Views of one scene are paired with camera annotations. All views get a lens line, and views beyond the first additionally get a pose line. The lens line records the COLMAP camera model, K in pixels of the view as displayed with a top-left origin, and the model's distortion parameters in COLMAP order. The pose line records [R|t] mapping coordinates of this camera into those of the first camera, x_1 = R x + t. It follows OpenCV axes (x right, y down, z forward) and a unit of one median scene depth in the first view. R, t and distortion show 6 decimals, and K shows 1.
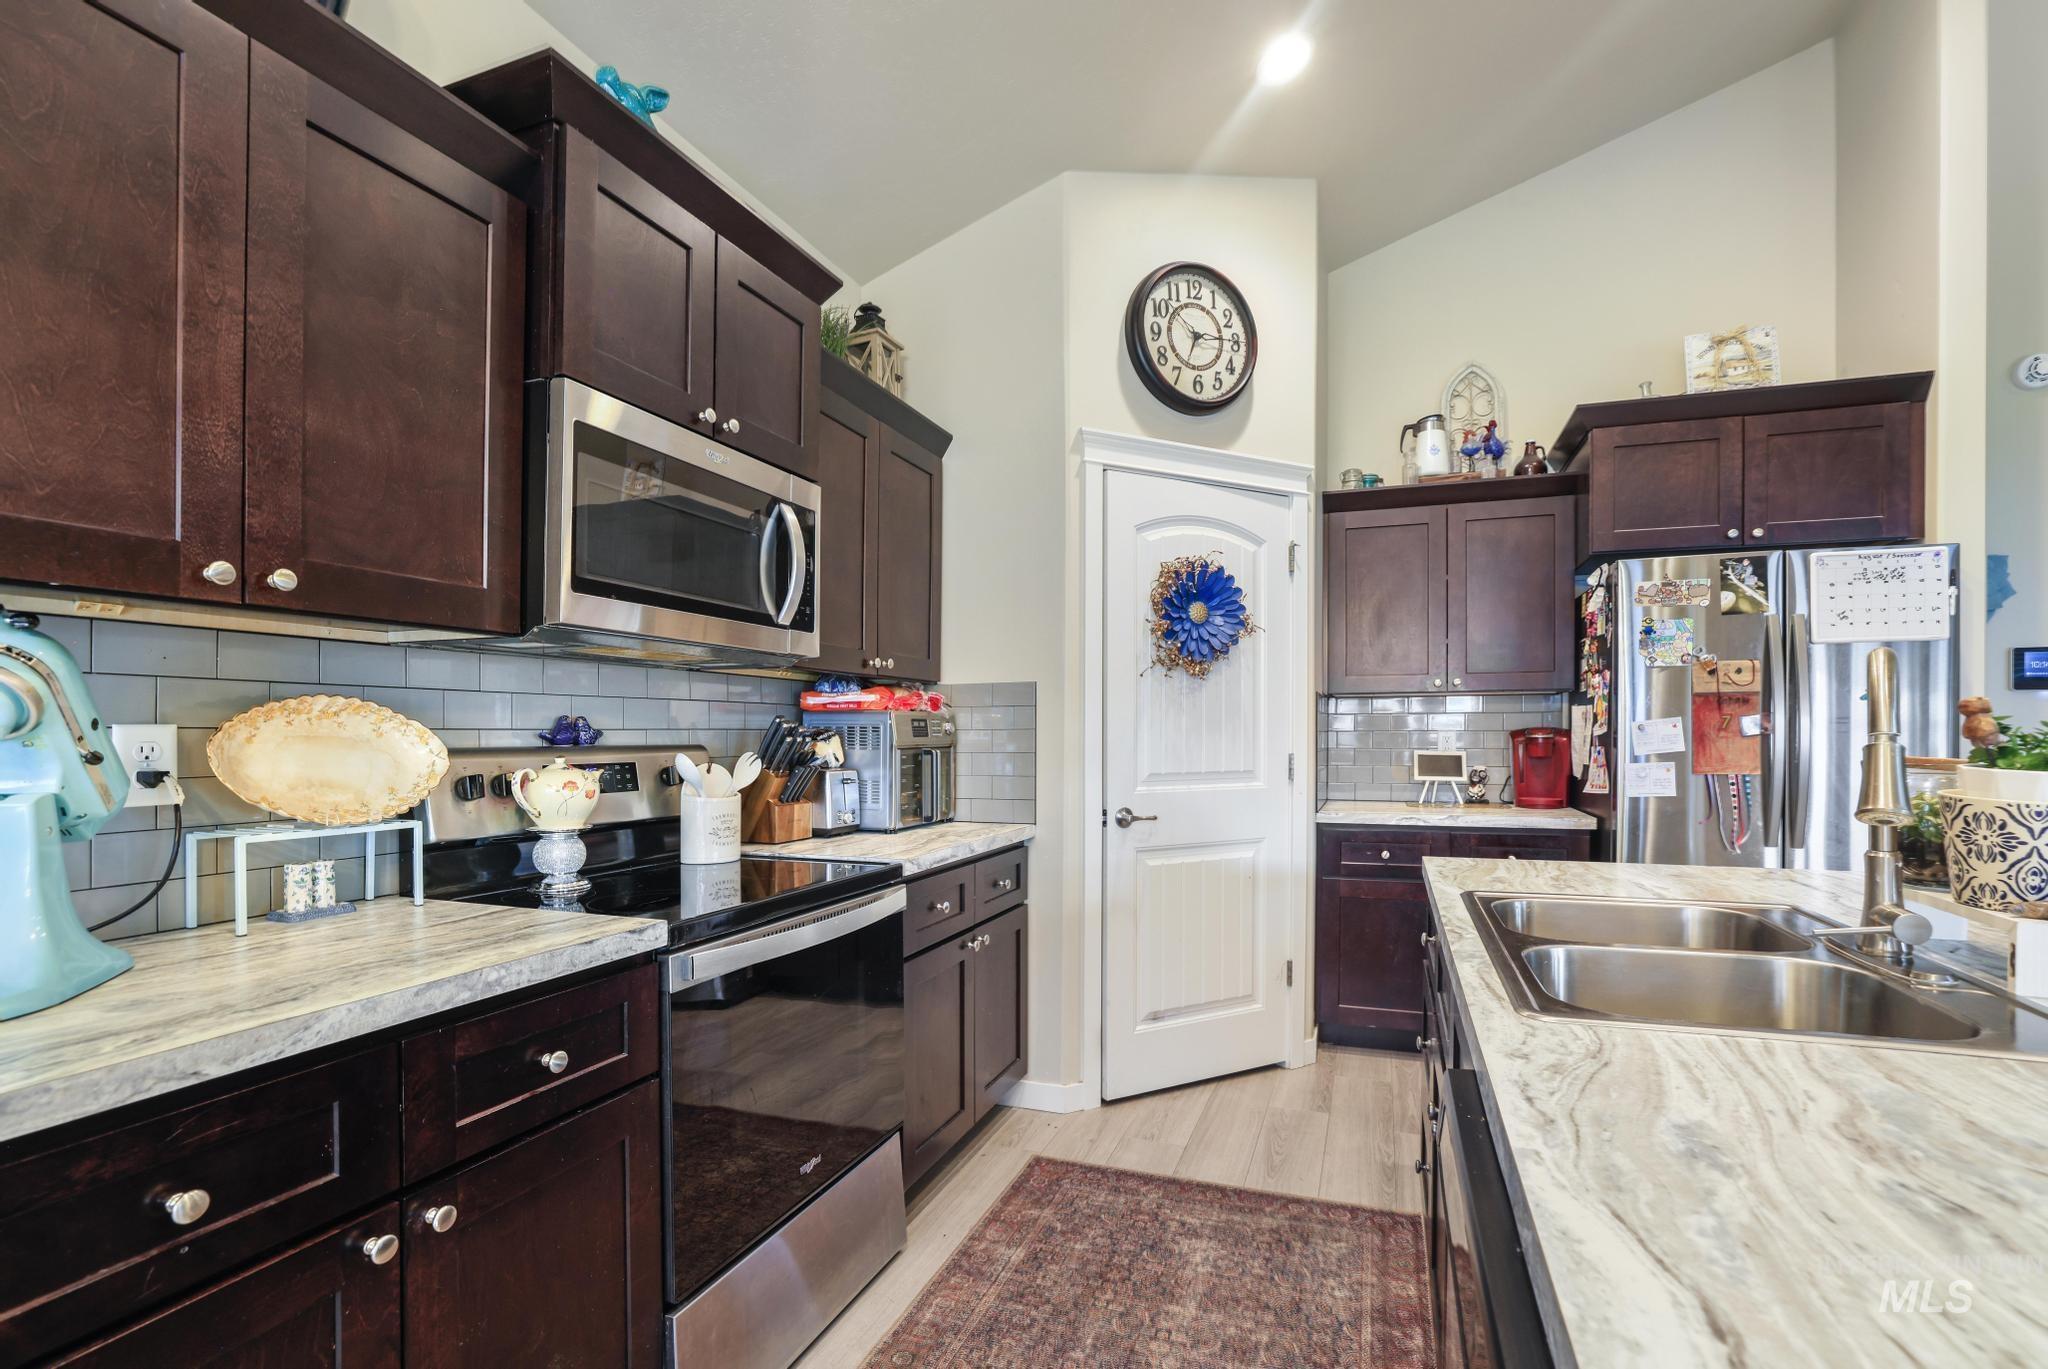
lens RADIAL K [[928.2, 0, 1058.7], [0, 928.2, 731.9], [0, 0, 1]] dist [-0.031479, 0.000698]
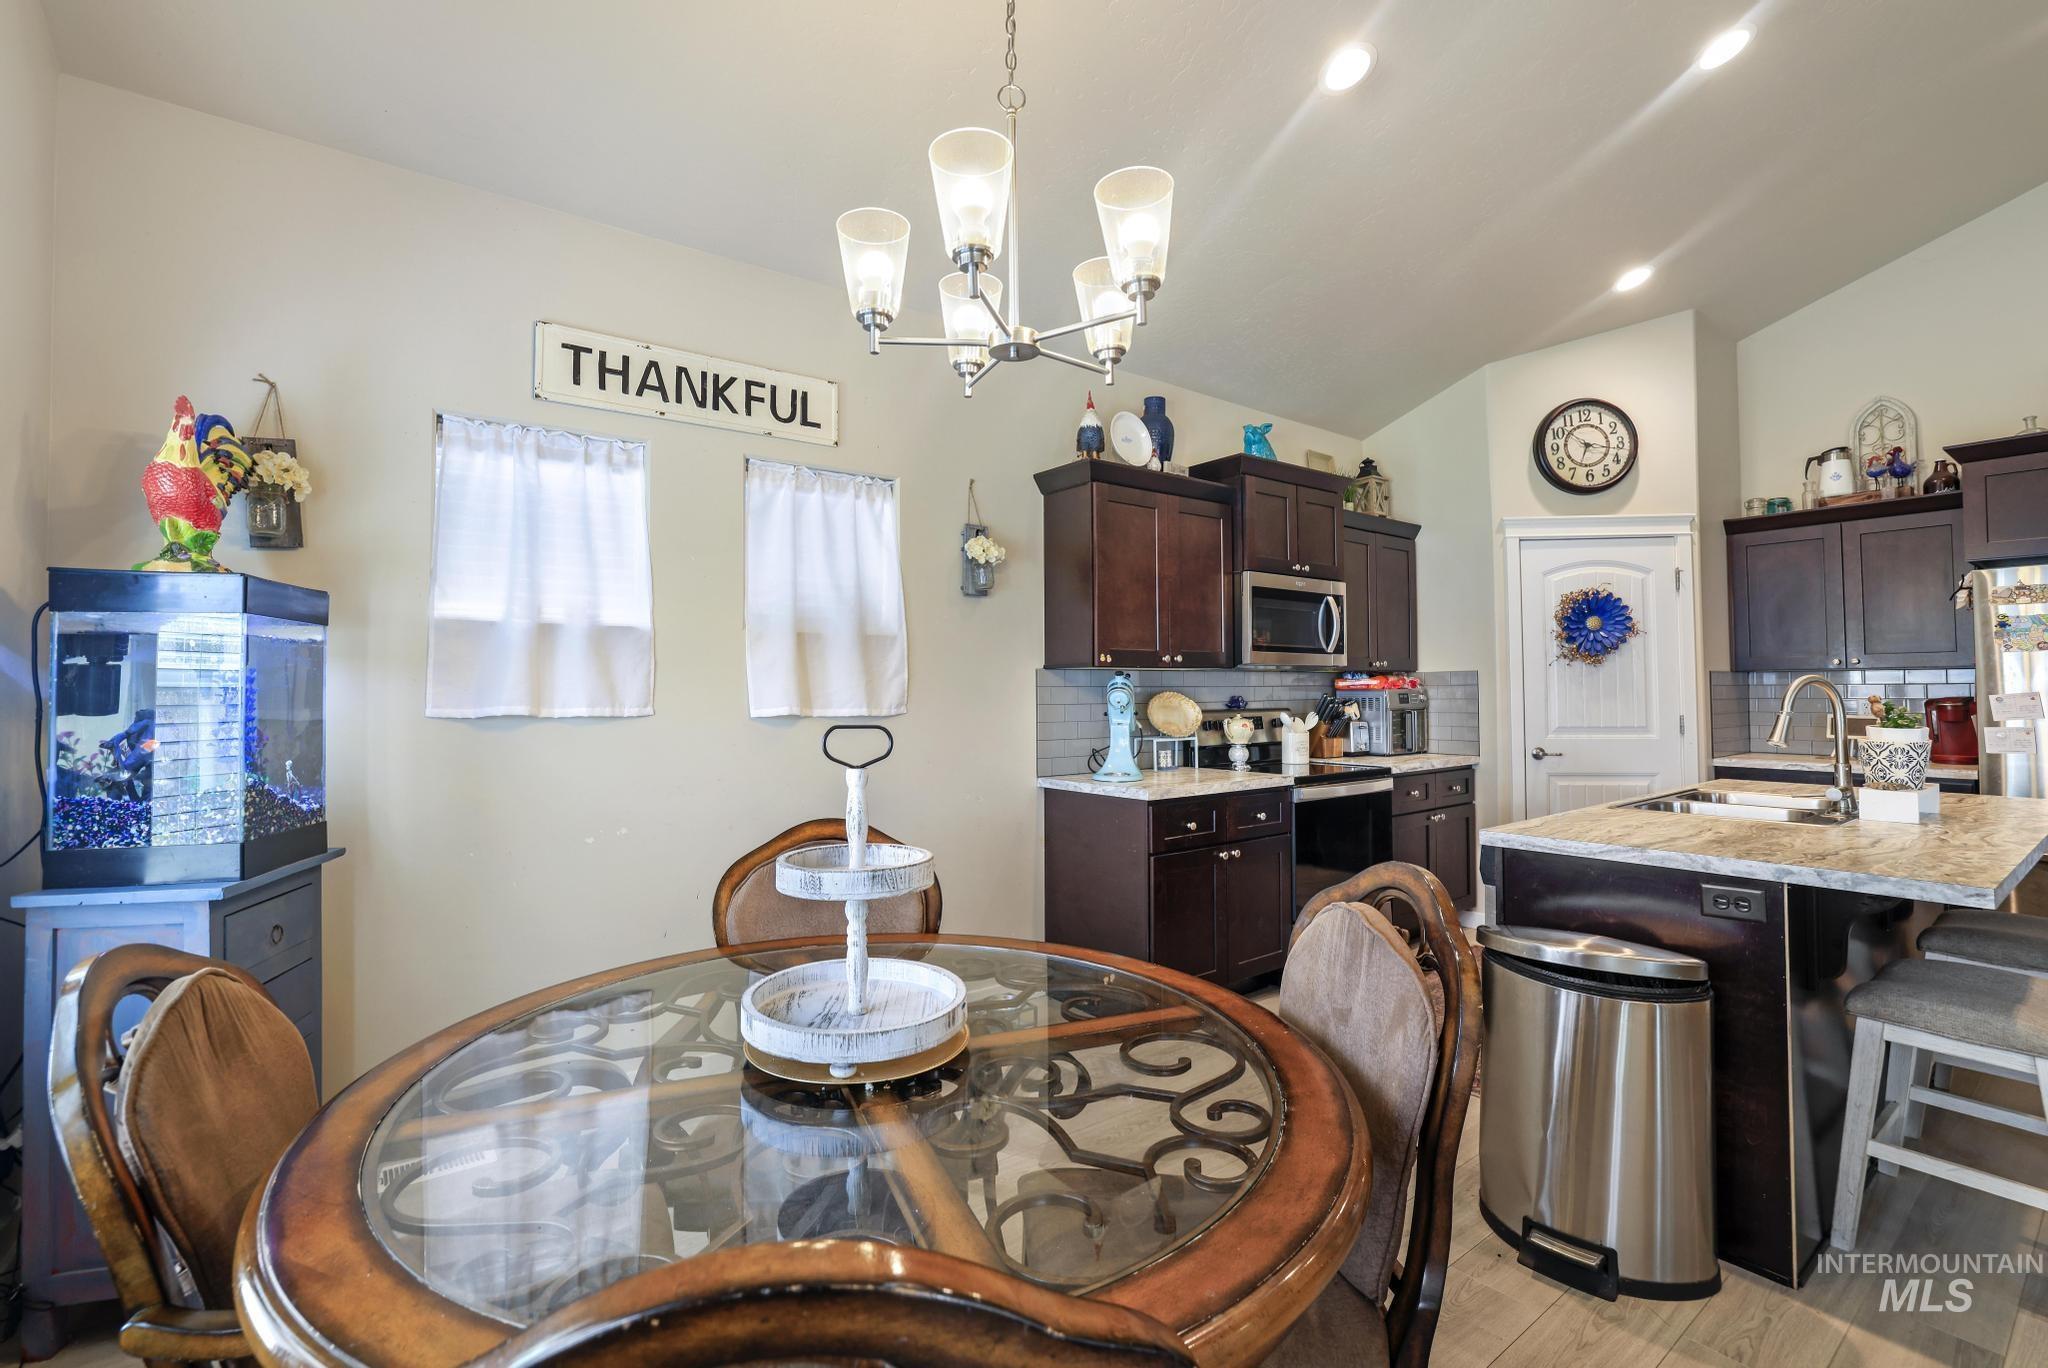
lens RADIAL K [[895.8, 0, 1014.2], [0, 895.8, 655.7], [0, 0, 1]] dist [-0.064382, 0.039626]
pose [[0.826411, -0.023947, -0.562558, 0.191695], [0.003604, 0.999300, -0.037244, -0.025980], [0.563056, 0.028752, 0.825919, -0.829990]]
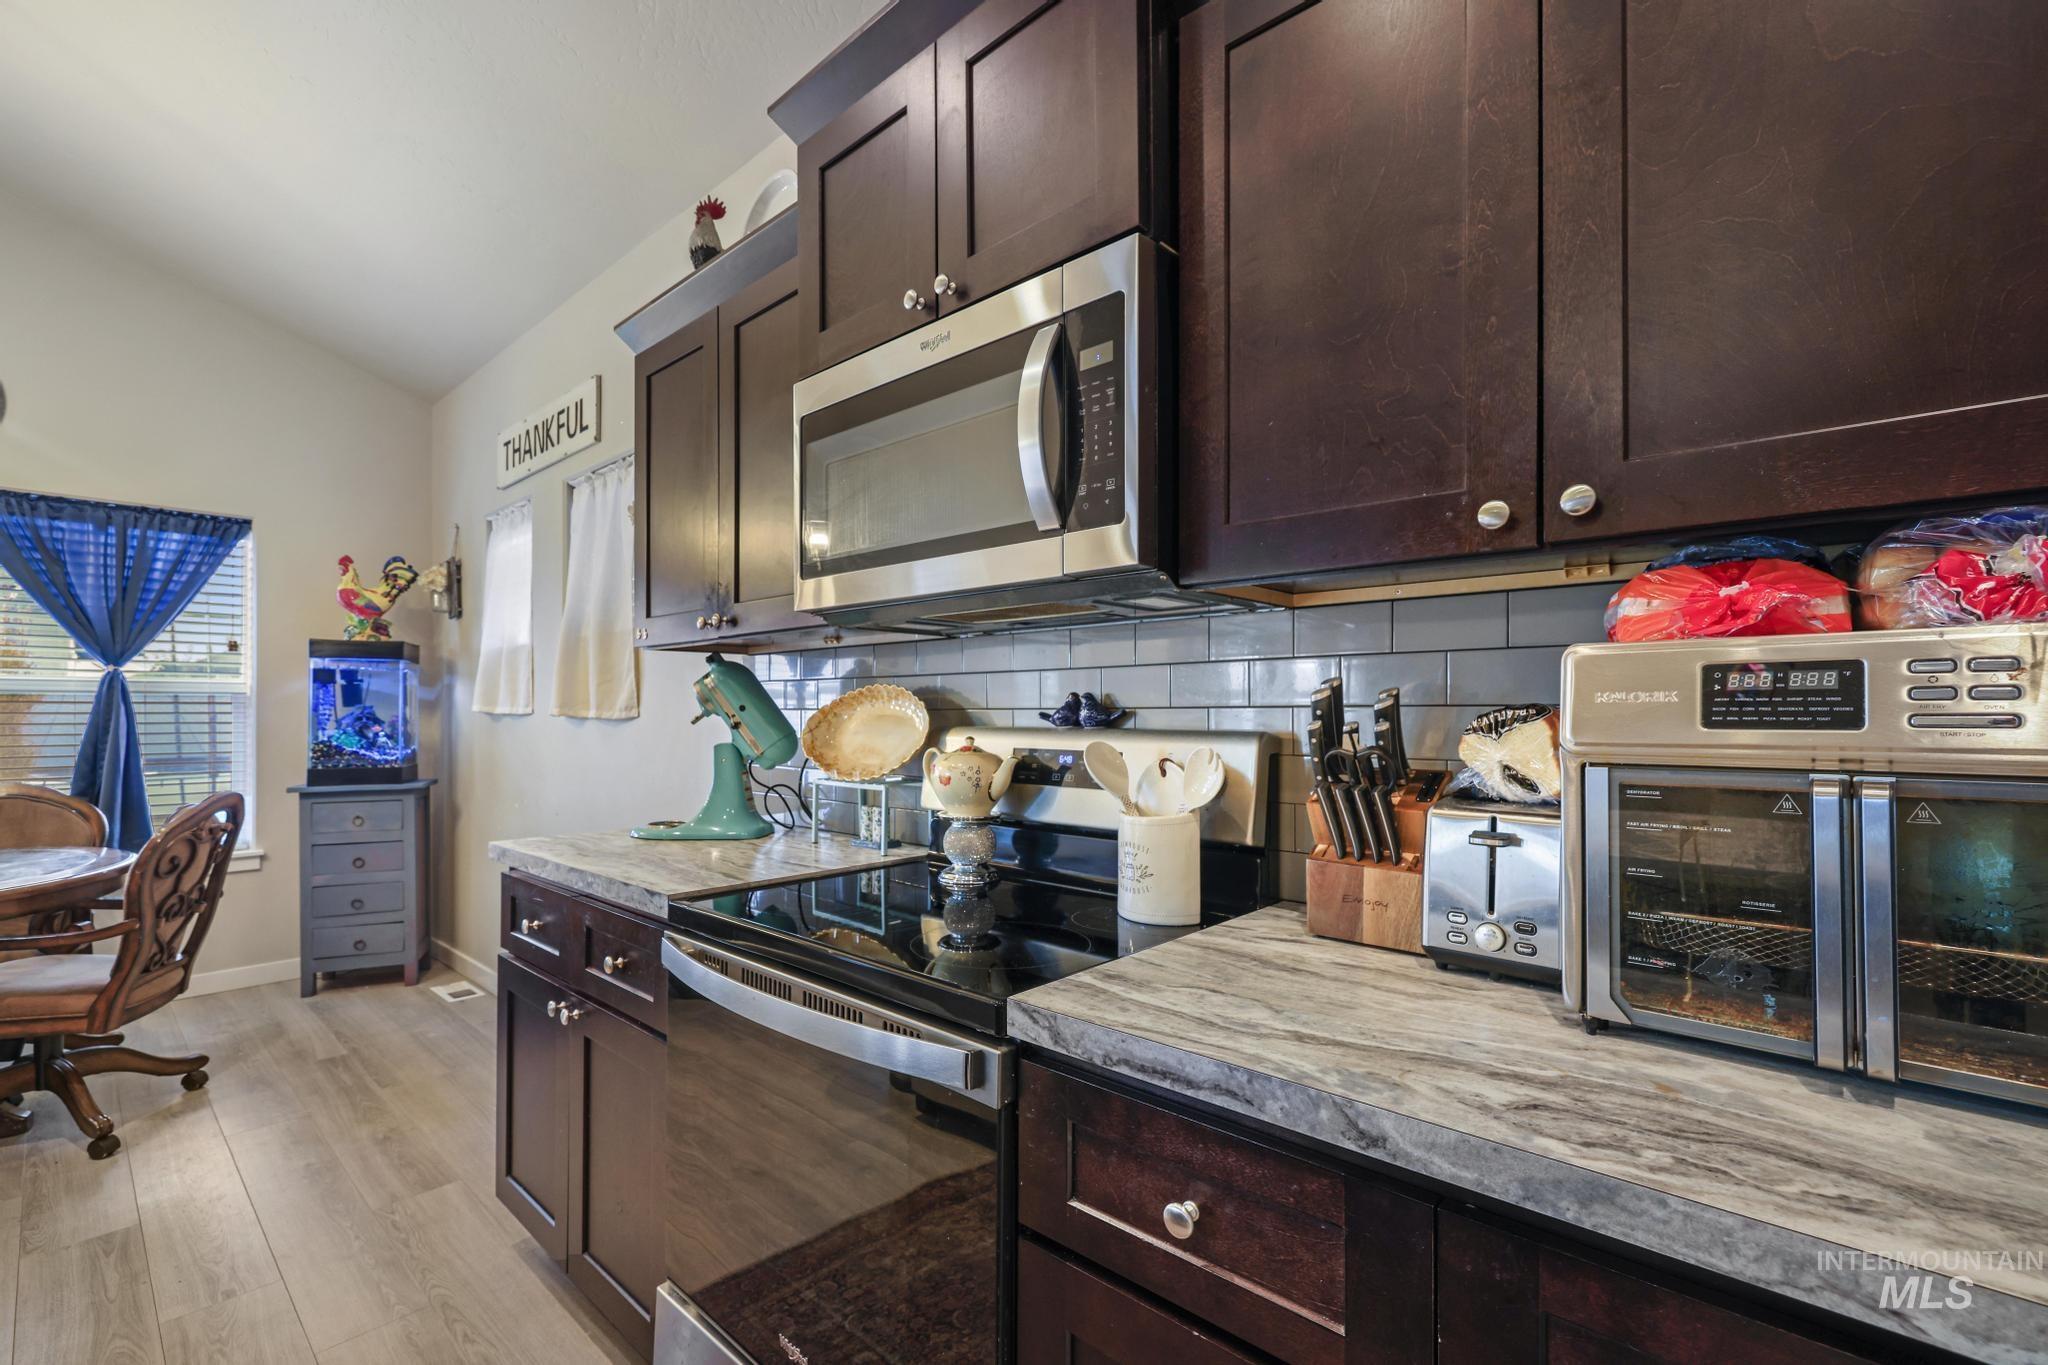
lens RADIAL K [[893.4, 0, 1031.7], [0, 893.4, 703.7], [0, 0, 1]] dist [-0.003246, 0.000485]
pose [[-0.392494, -0.006749, -0.919730, 0.174685], [0.001814, 0.999965, -0.008112, -0.000350], [0.919753, -0.004852, -0.392468, 0.912195]]
